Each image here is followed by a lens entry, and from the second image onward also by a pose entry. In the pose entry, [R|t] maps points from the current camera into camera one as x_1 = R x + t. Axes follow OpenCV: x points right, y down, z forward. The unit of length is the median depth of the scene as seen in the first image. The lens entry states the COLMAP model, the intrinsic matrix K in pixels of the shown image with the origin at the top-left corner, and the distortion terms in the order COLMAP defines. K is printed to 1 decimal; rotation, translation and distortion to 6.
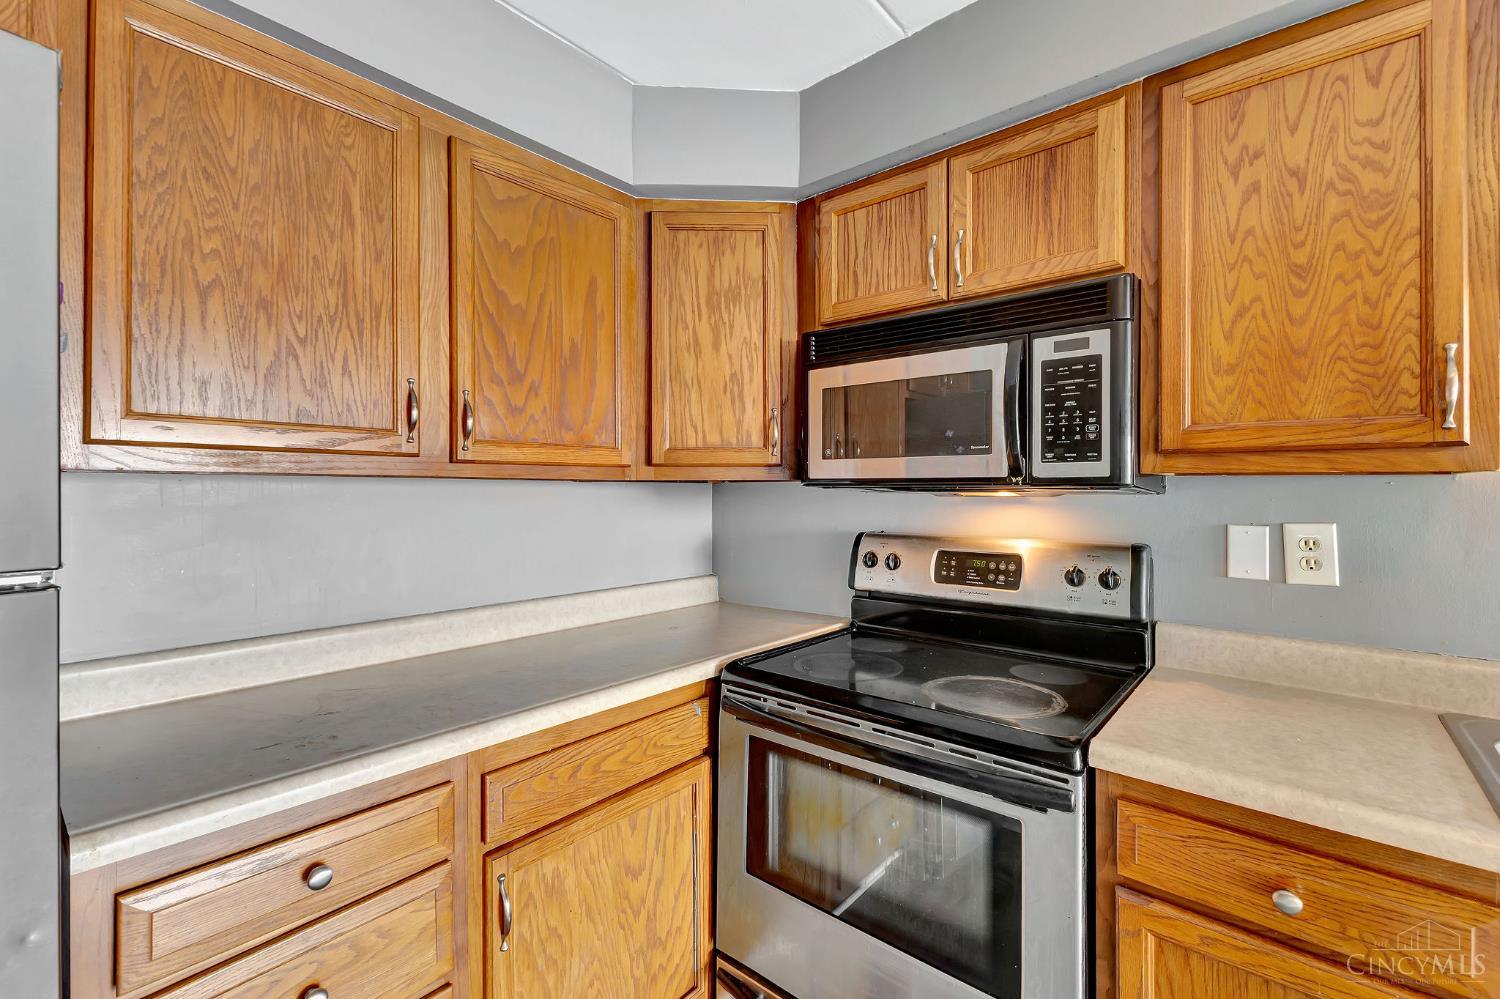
lens RADIAL K [[650.1, 0, 752.1], [0, 650.1, 486.9], [0, 0, 1]] dist [0.009361, -0.000740]
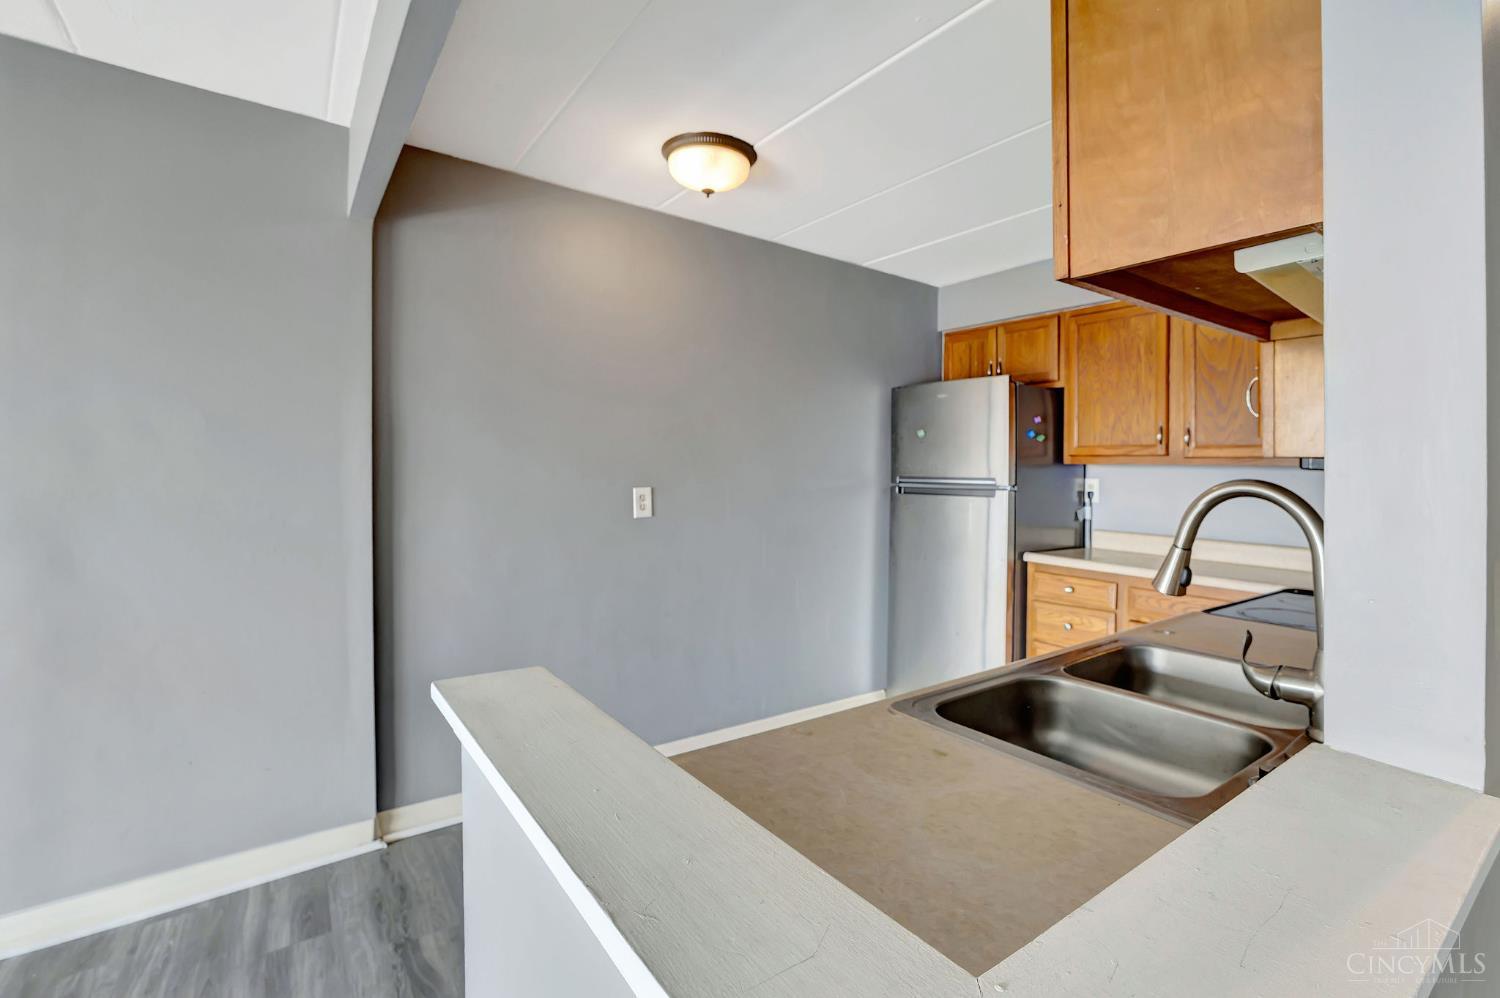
lens RADIAL K [[684.1, 0, 747.9], [0, 684.1, 473.4], [0, 0, 1]] dist [-0.047549, -0.000094]
pose [[-0.258830, 0.005050, -0.965910, 1.862074], [-0.008644, 0.999934, 0.007544, 0.006424], [0.965884, 0.010302, -0.258769, 0.214222]]
